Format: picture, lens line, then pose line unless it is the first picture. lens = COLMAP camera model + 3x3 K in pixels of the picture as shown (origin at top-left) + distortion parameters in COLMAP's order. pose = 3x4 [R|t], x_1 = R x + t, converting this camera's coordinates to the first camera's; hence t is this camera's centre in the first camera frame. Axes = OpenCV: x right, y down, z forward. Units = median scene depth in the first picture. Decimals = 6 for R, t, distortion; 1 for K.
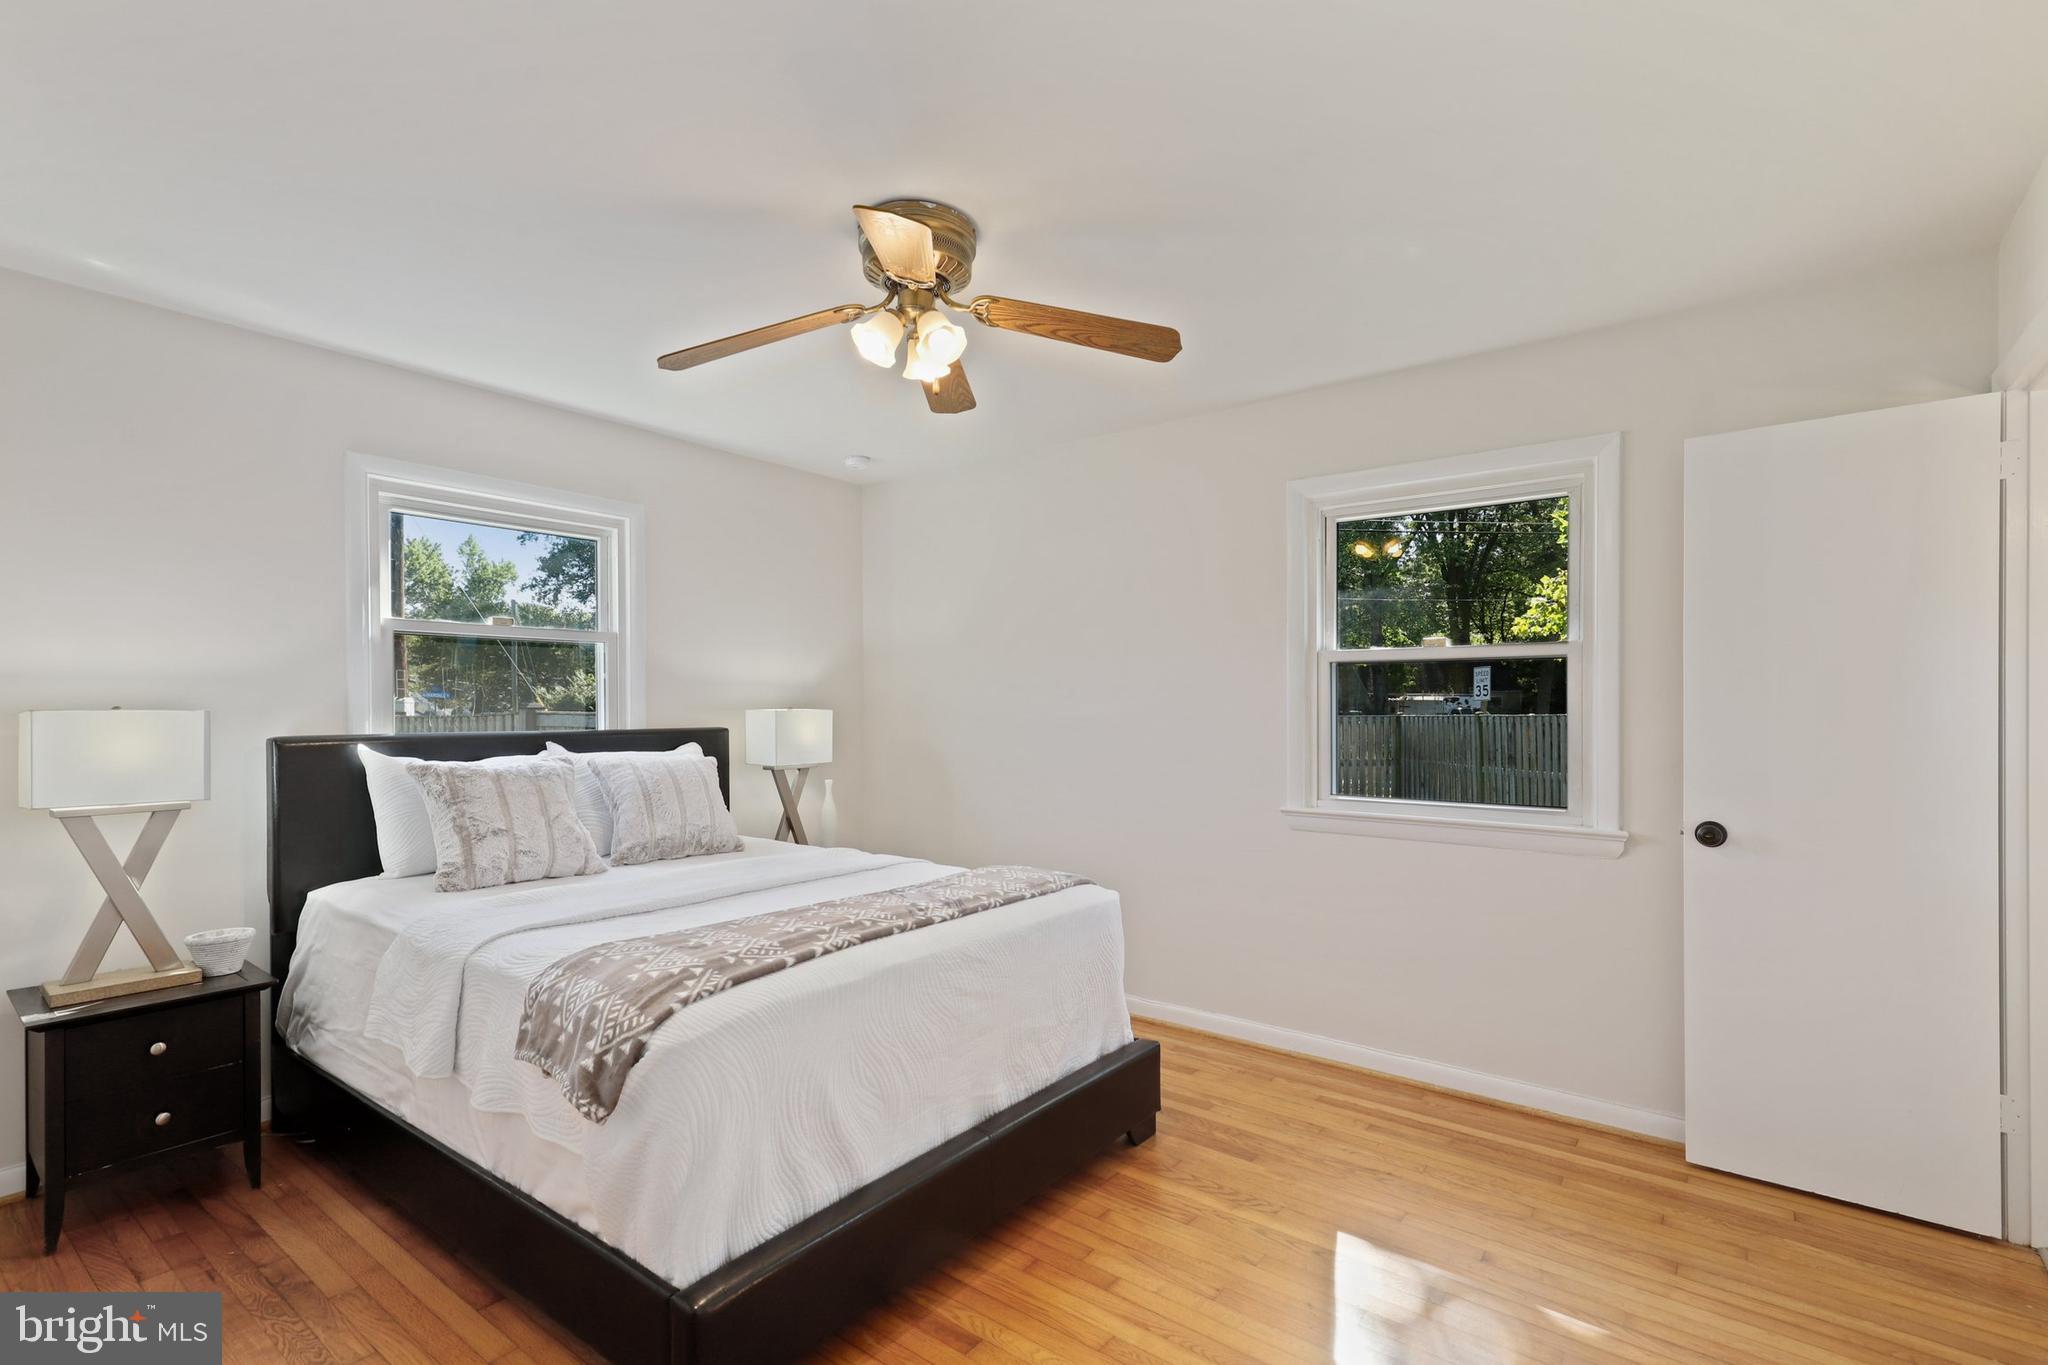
lens RADIAL K [[934.3, 0, 1025.6], [0, 934.3, 693.8], [0, 0, 1]] dist [-0.000268, -0.000499]
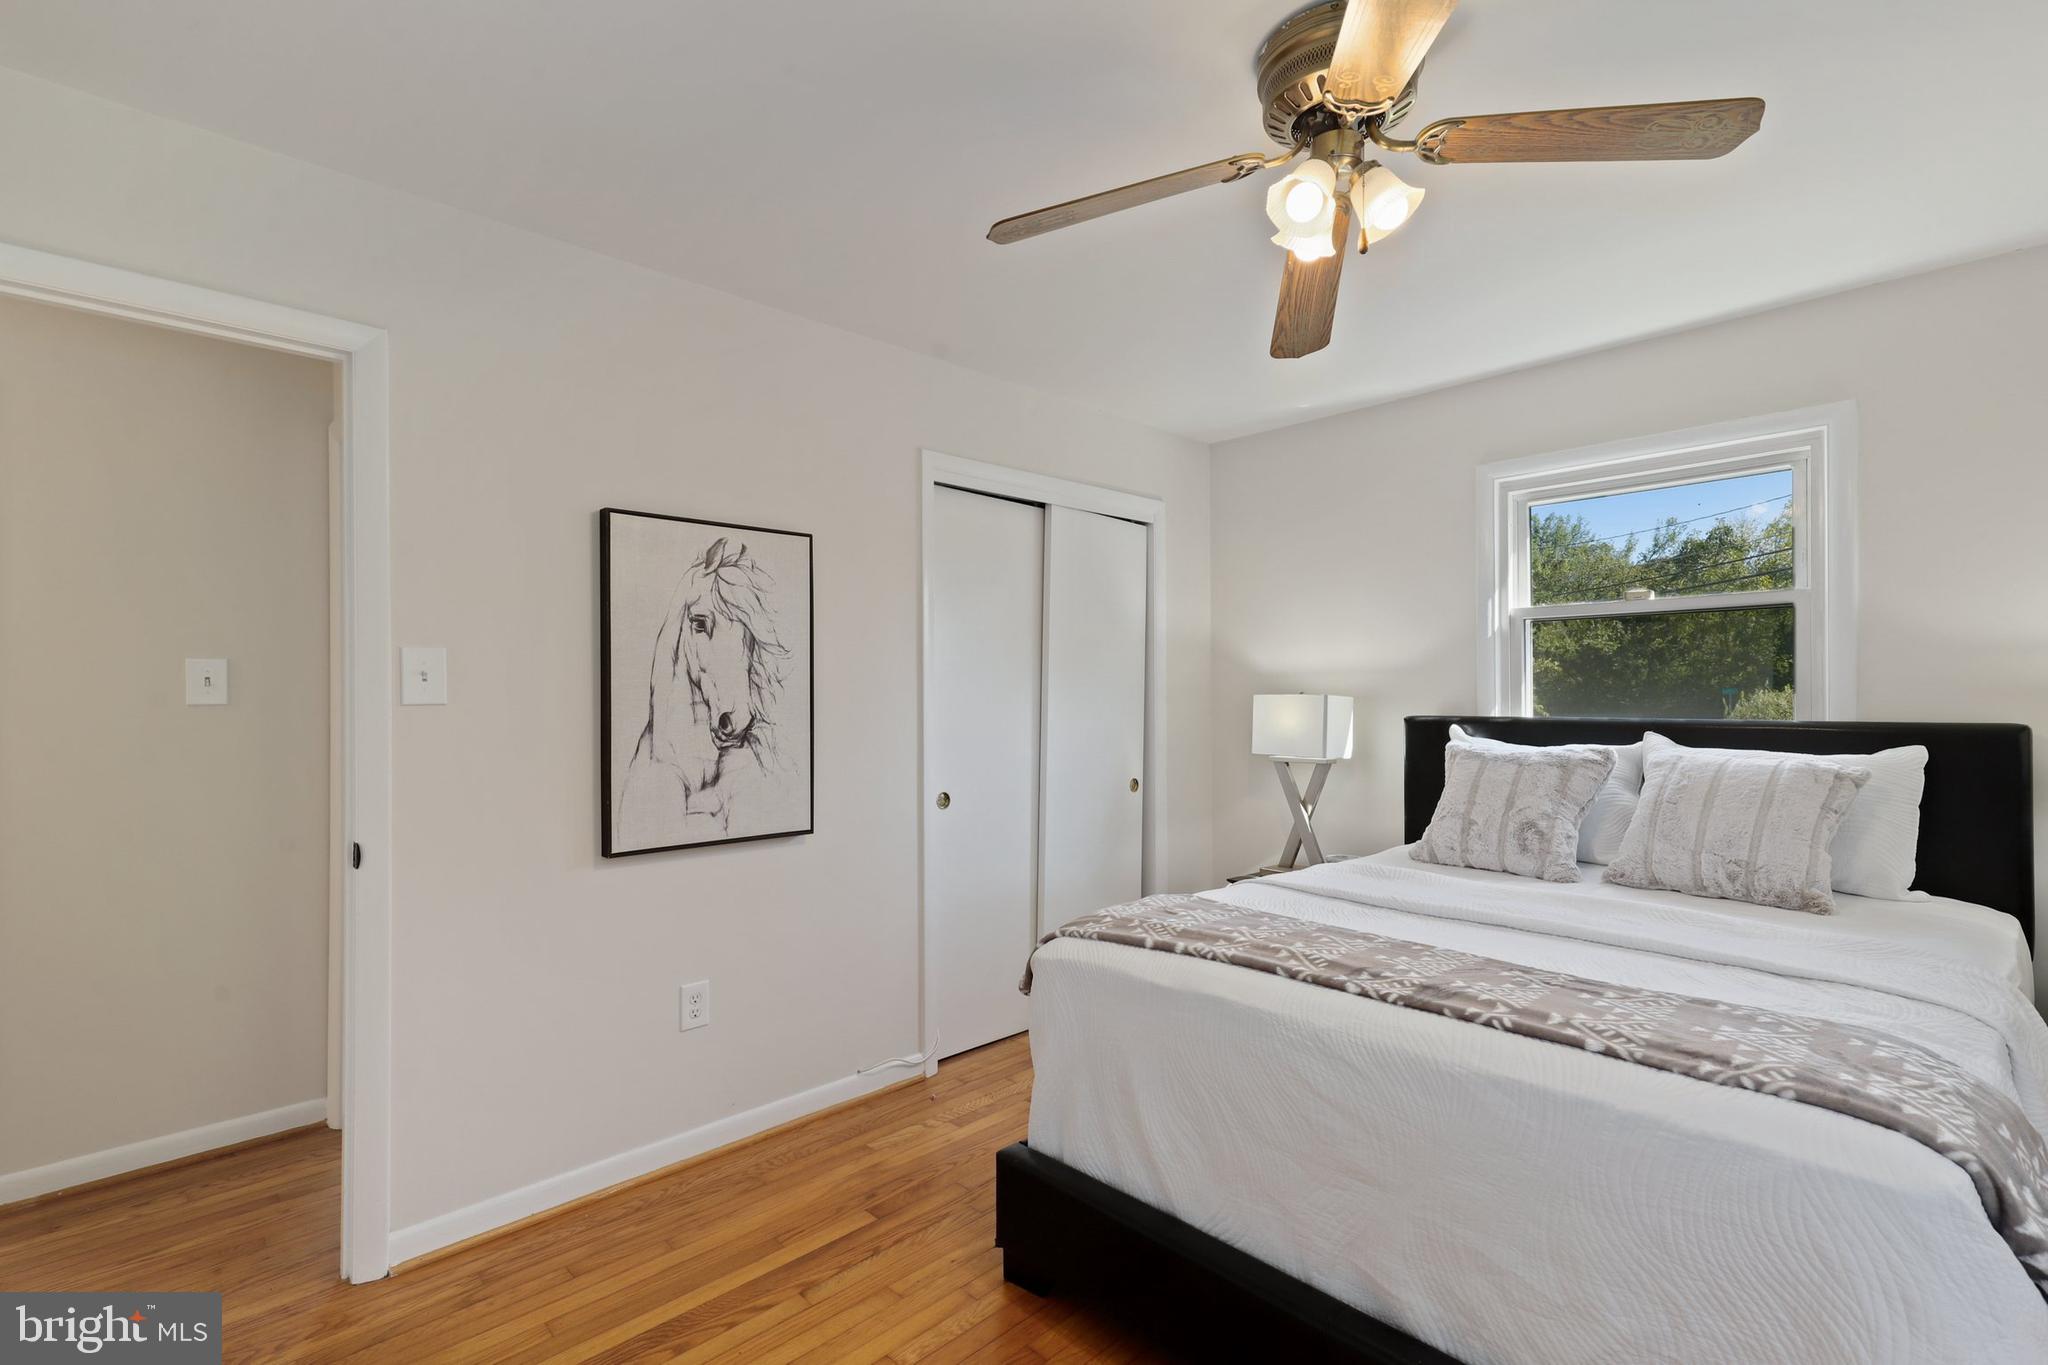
lens RADIAL K [[934.3, 0, 1026.1], [0, 934.3, 691.4], [0, 0, 1]] dist [-0.000268, -0.000499]
pose [[-0.149517, -0.001392, -0.988758, 0.567663], [0.020549, 0.999779, -0.004514, 0.008587], [0.988546, -0.020993, -0.149456, 0.745262]]
